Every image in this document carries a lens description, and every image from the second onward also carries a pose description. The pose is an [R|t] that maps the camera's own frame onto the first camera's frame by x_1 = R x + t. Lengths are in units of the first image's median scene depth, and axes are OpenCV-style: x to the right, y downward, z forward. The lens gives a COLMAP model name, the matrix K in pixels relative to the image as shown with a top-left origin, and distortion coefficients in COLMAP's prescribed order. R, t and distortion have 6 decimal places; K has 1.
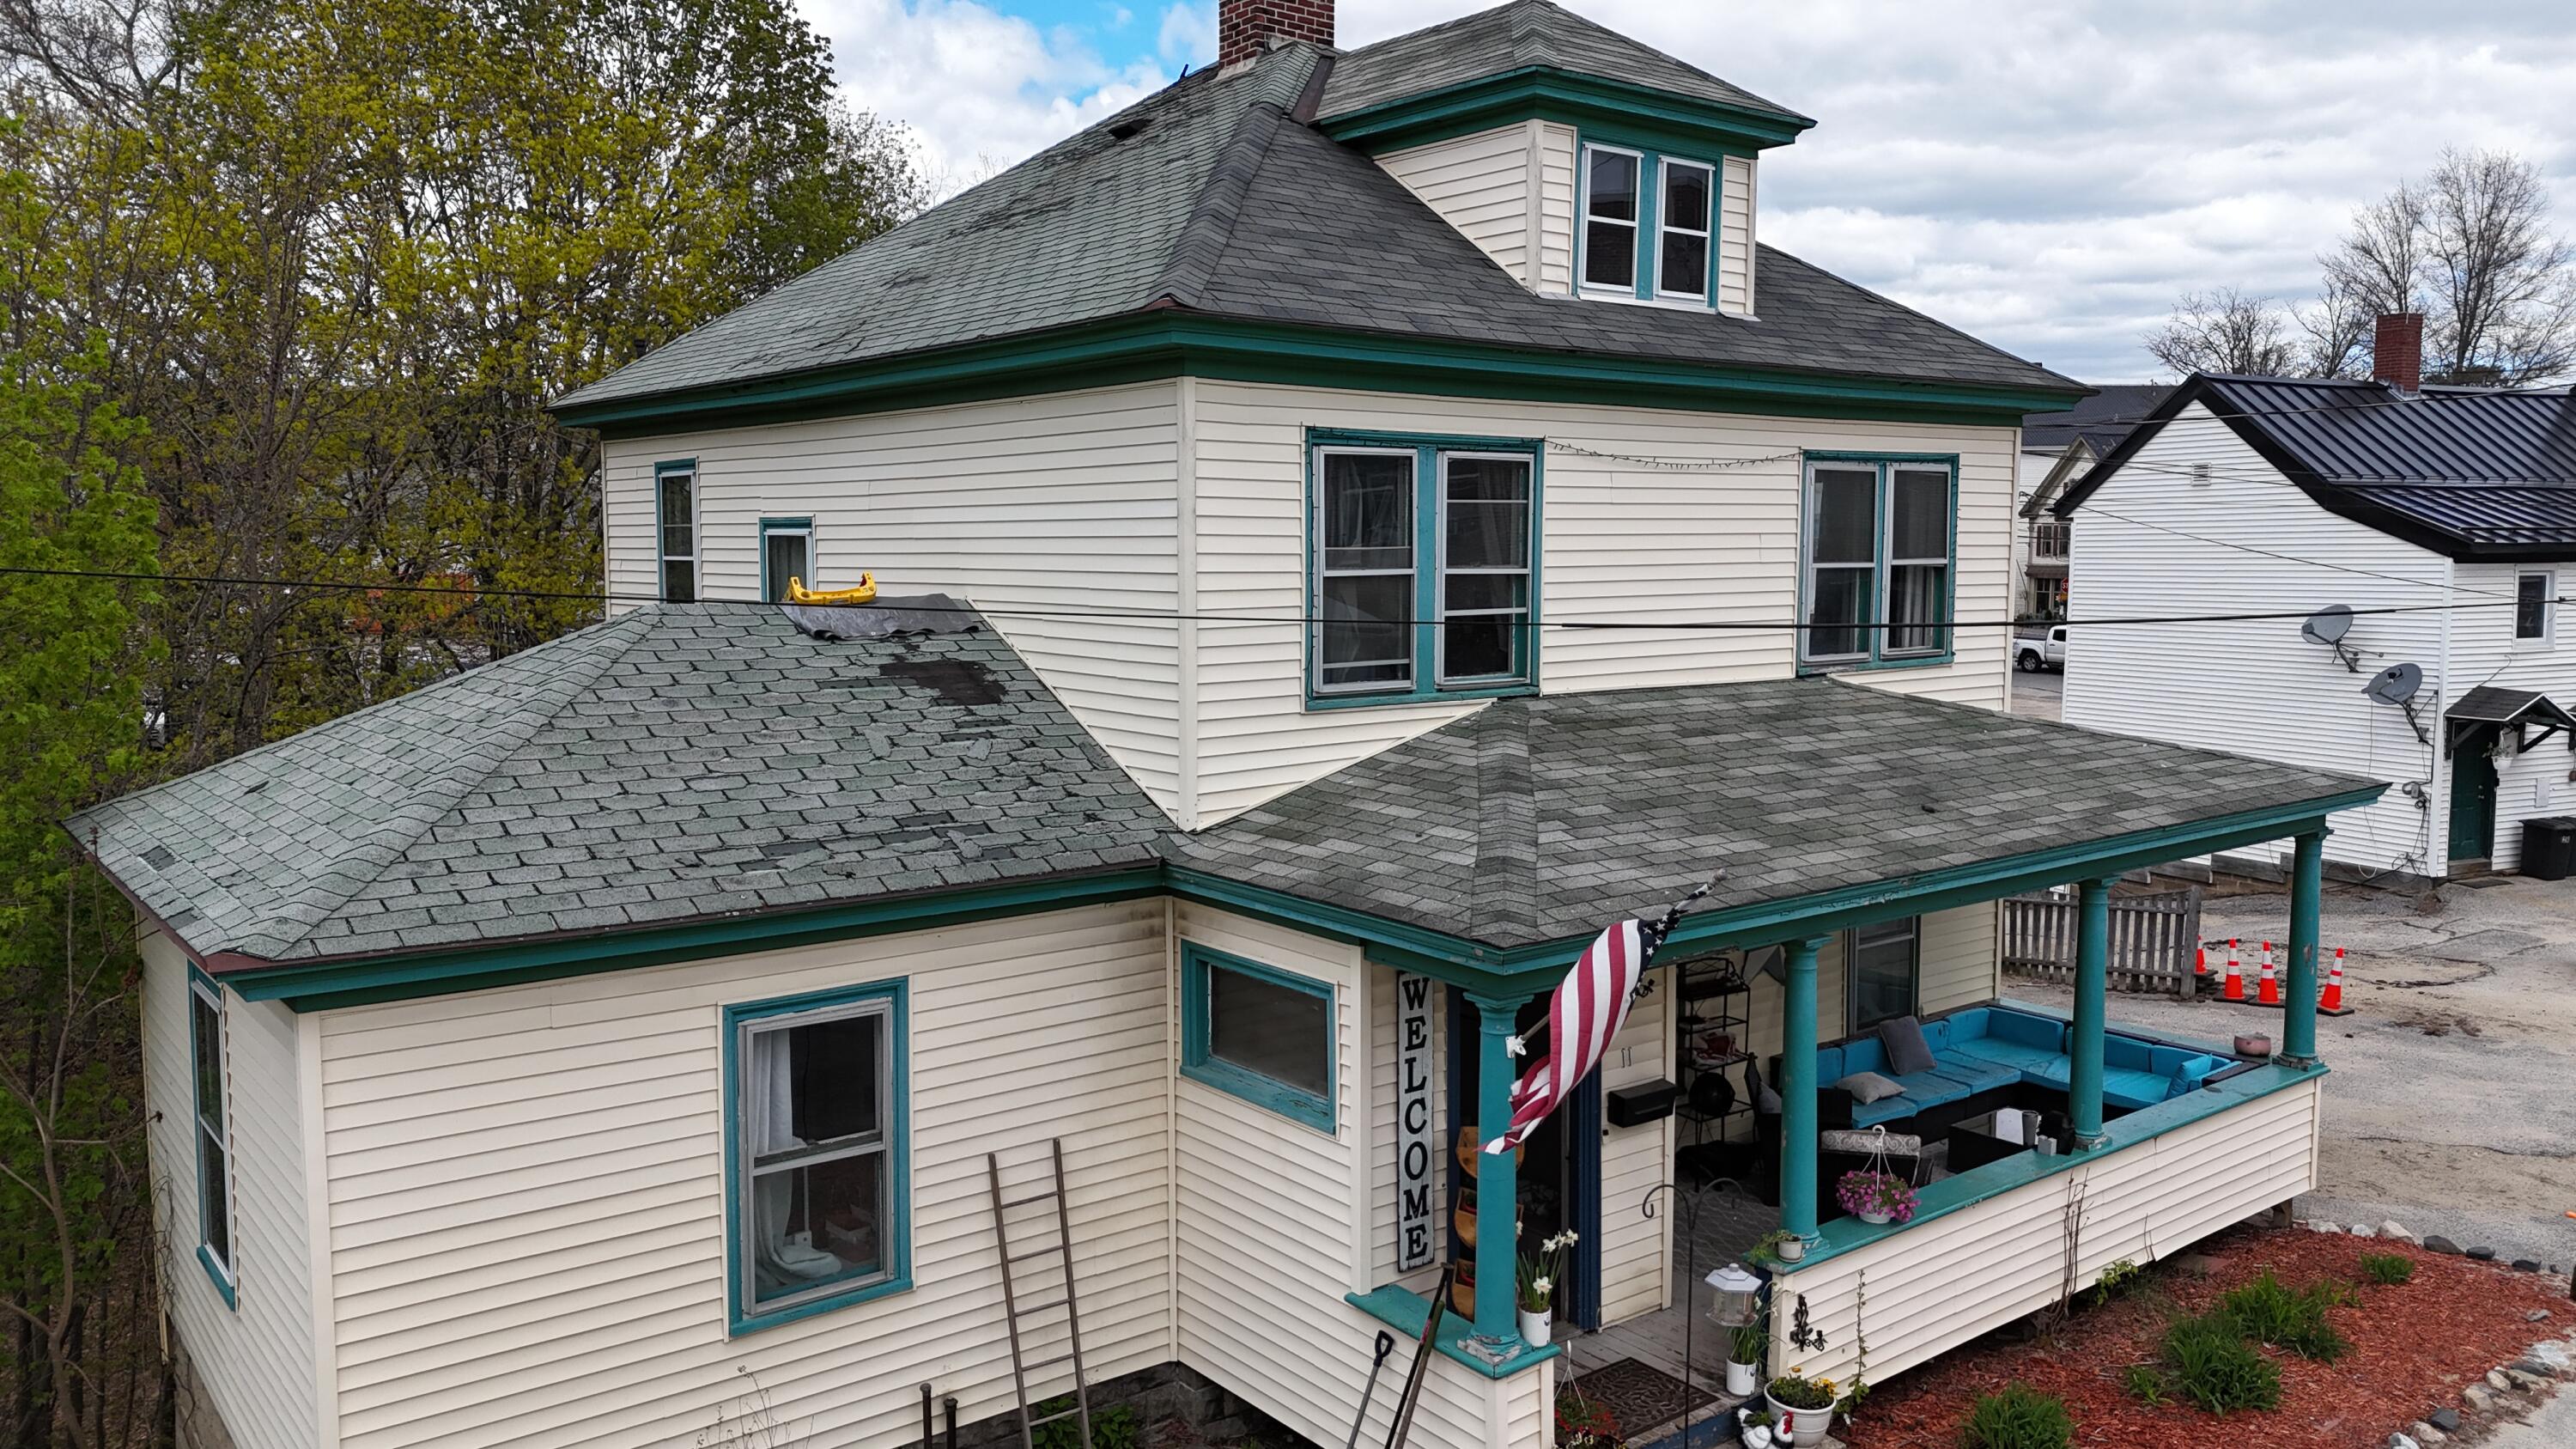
lens RADIAL K [[1877.9, 0, 1290.6], [0, 1877.9, 726.1], [0, 0, 1]] dist [0.099808, -0.117337]
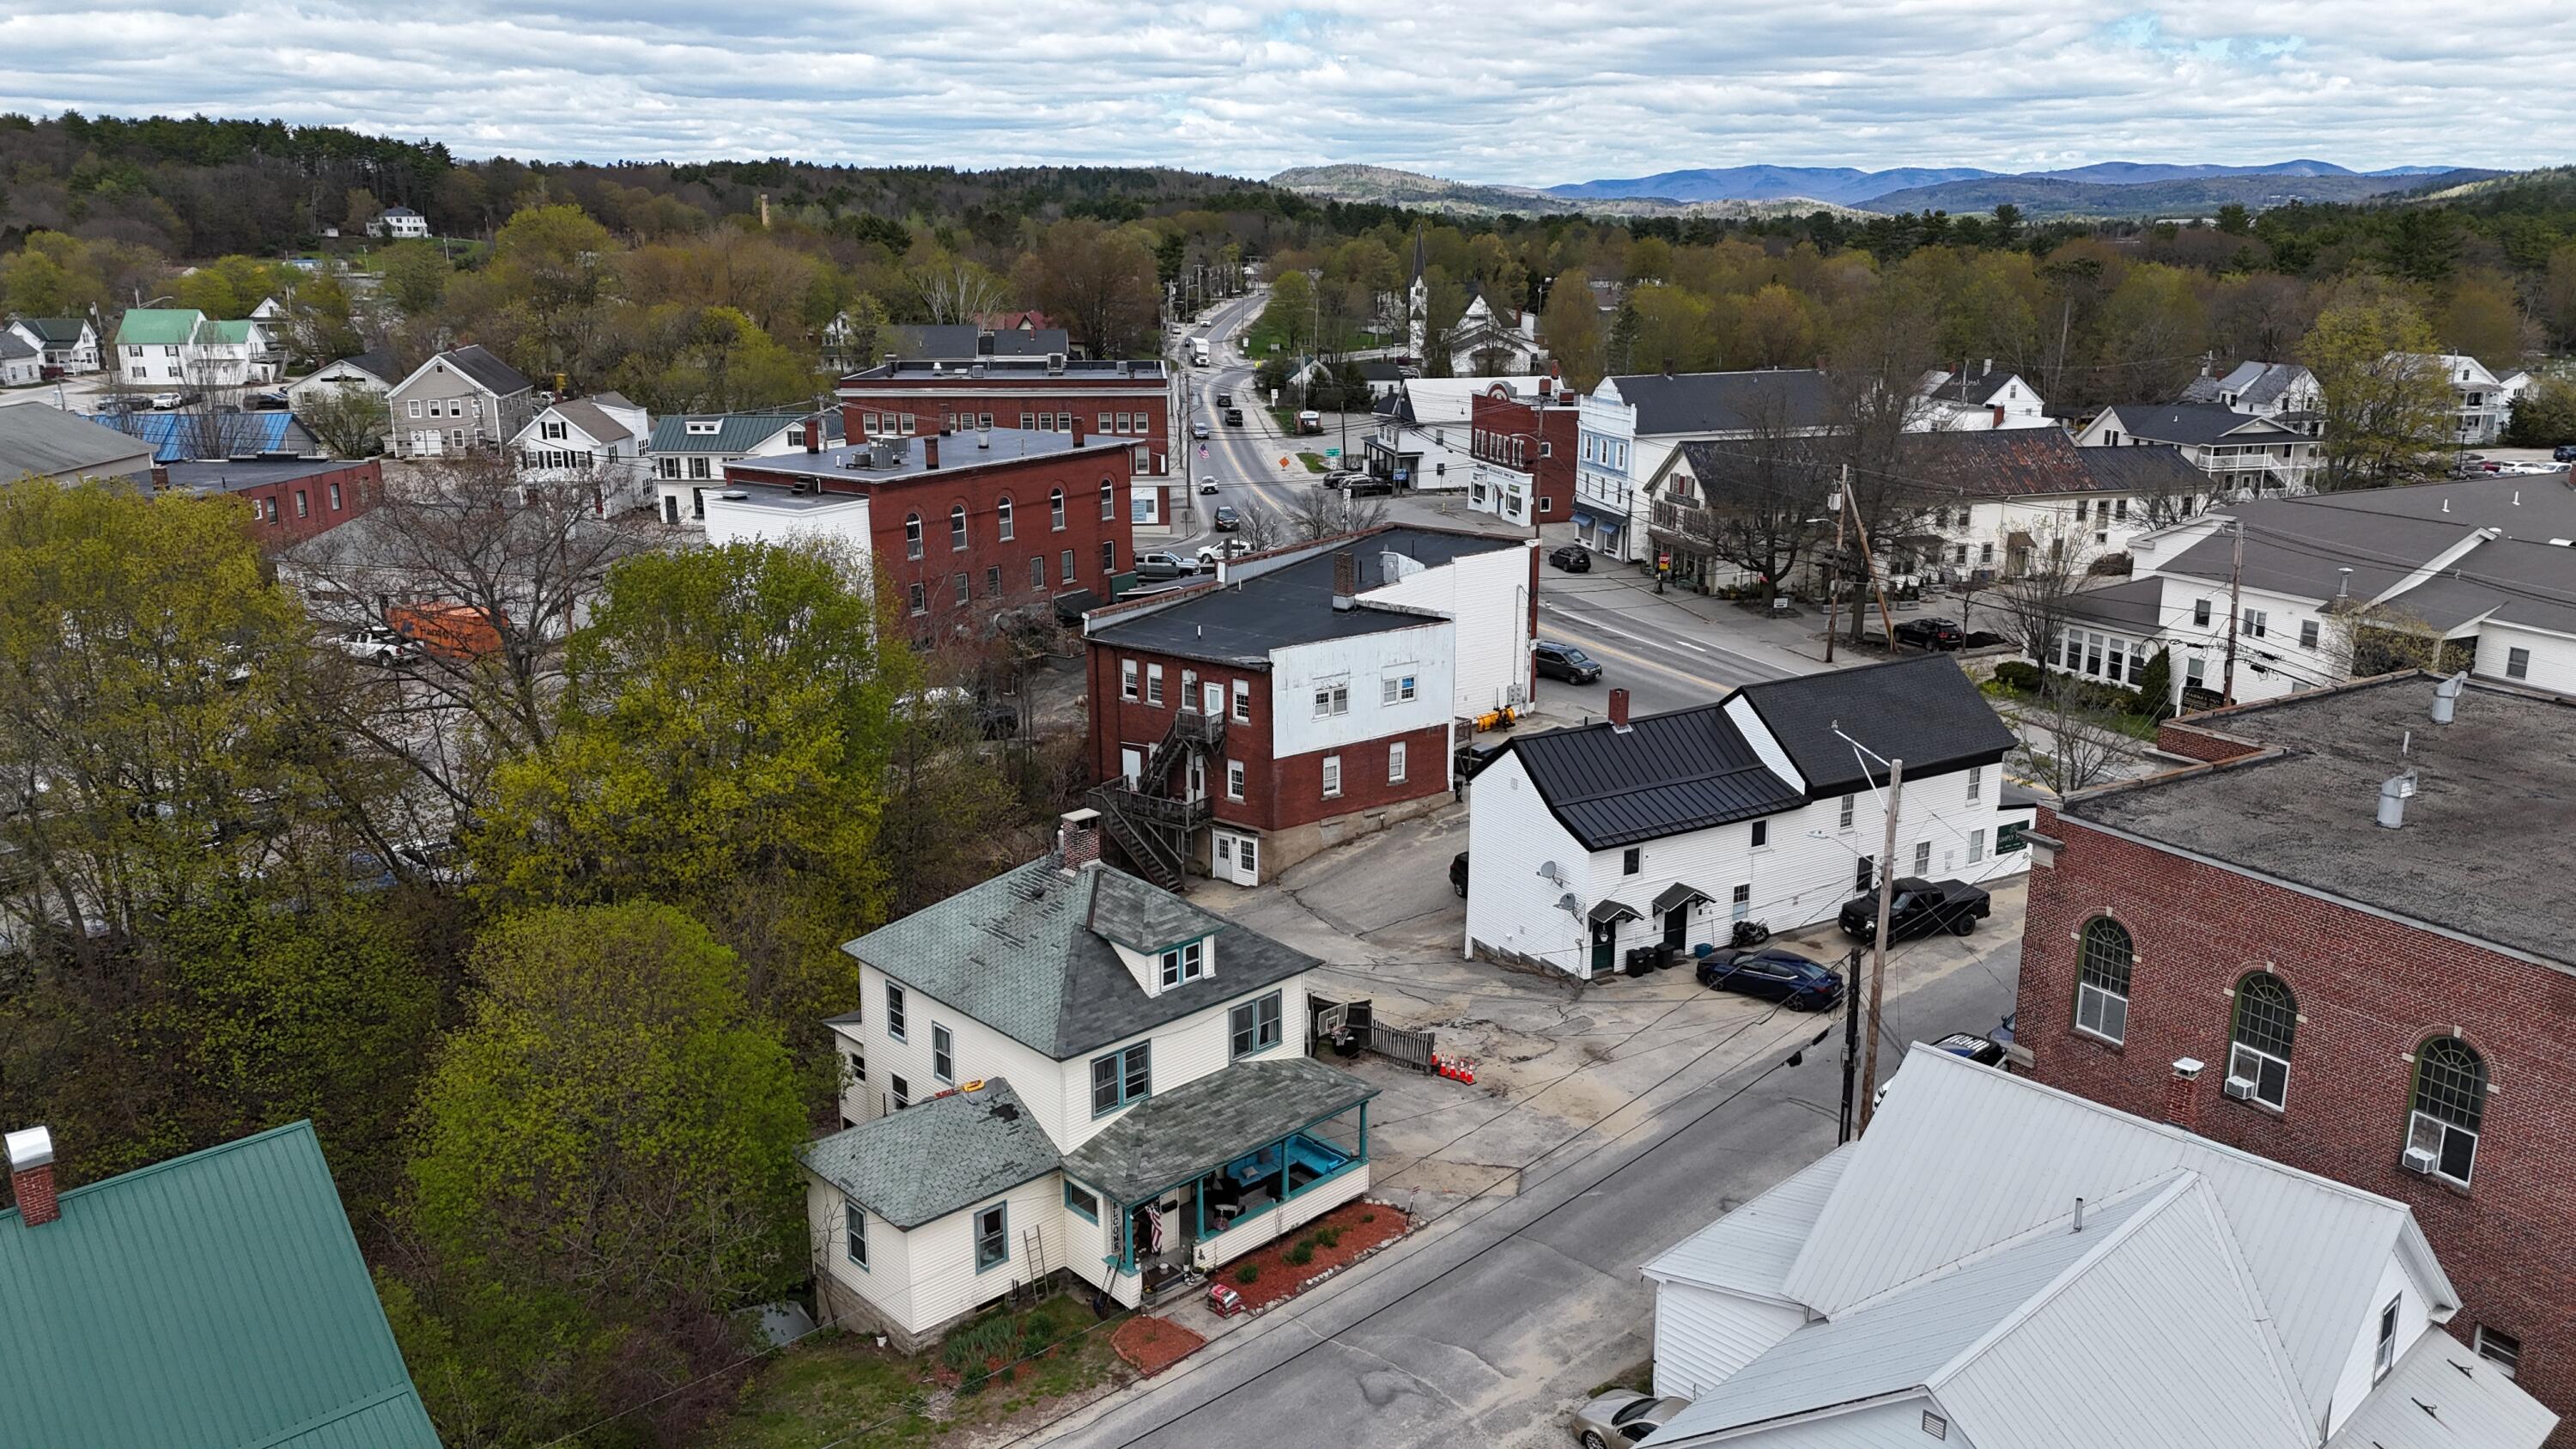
lens RADIAL K [[1877.9, 0, 1290.6], [0, 1877.9, 726.1], [0, 0, 1]] dist [0.099808, -0.117337]
pose [[0.995536, -0.026600, 0.090554, 0.088889], [0.012041, 0.987419, 0.157670, -1.486374], [-0.093609, -0.155875, 0.983331, -2.966444]]
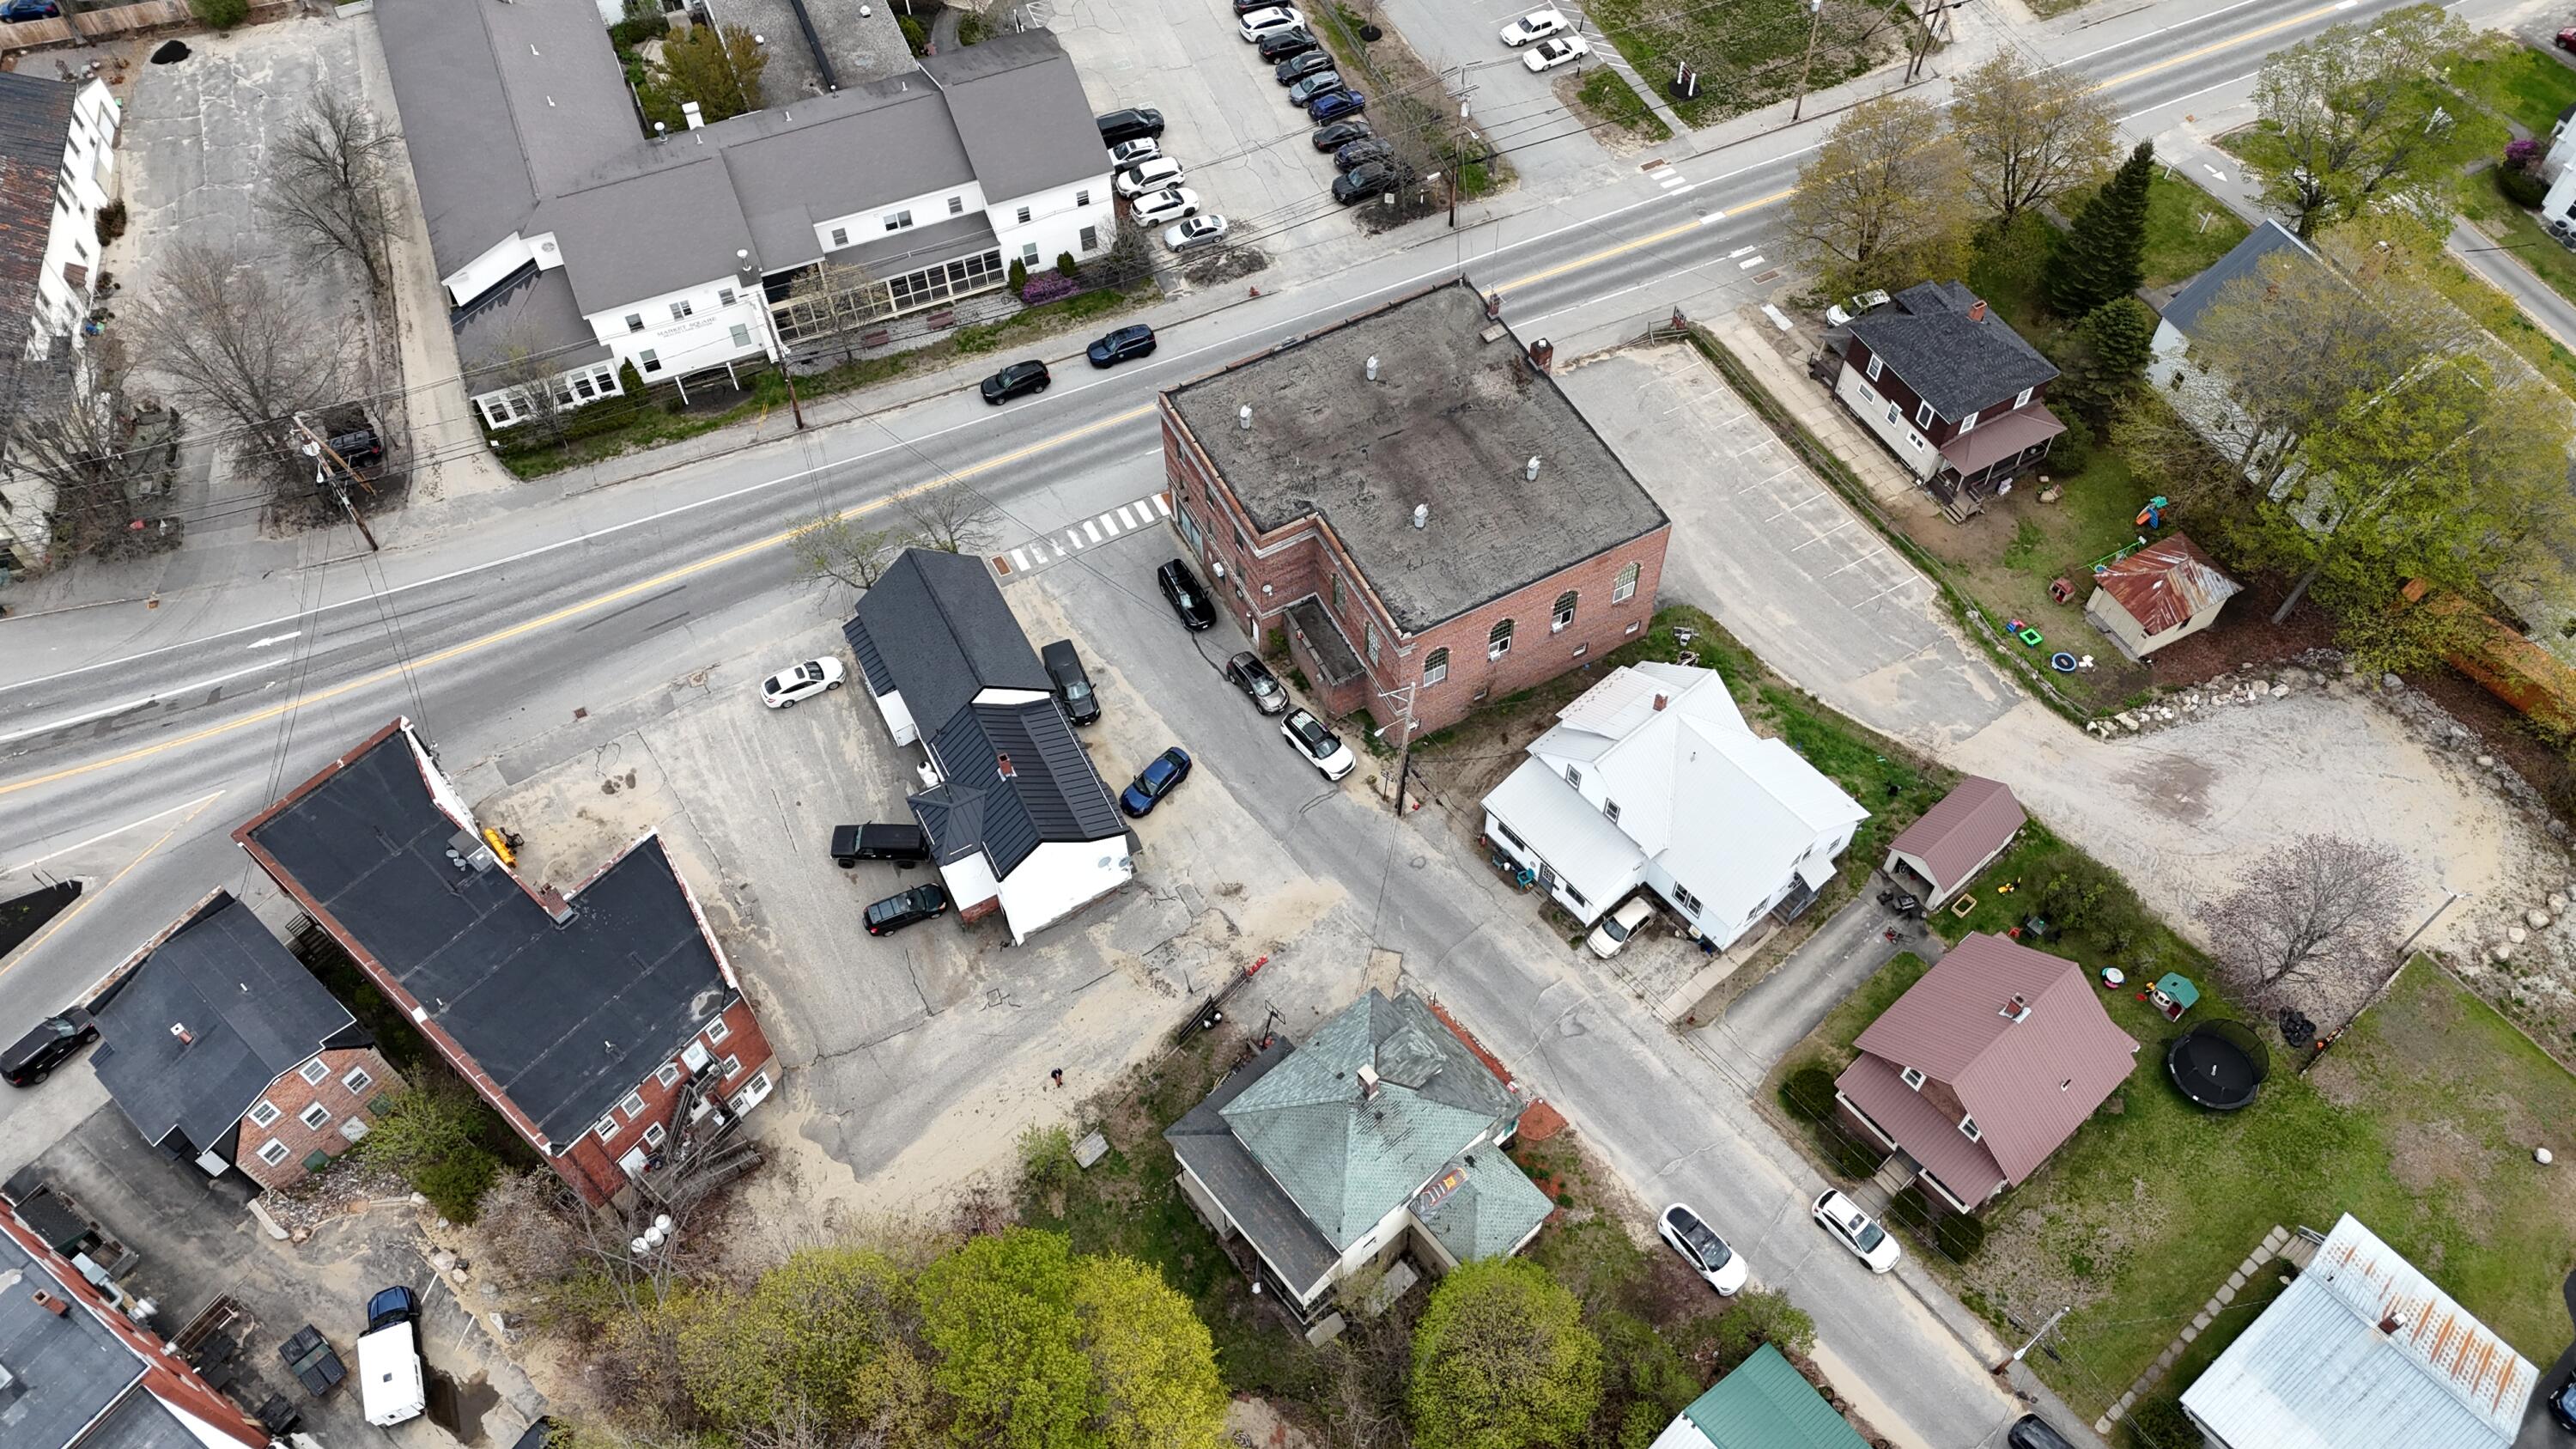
lens RADIAL K [[1877.9, 0, 1290.6], [0, 1877.9, 726.1], [0, 0, 1]] dist [0.099808, -0.117337]
pose [[-0.044233, -0.818943, 0.572168, -3.192535], [0.116344, 0.564609, 0.817117, -7.632185], [-0.992224, 0.102711, 0.070305, 0.990549]]
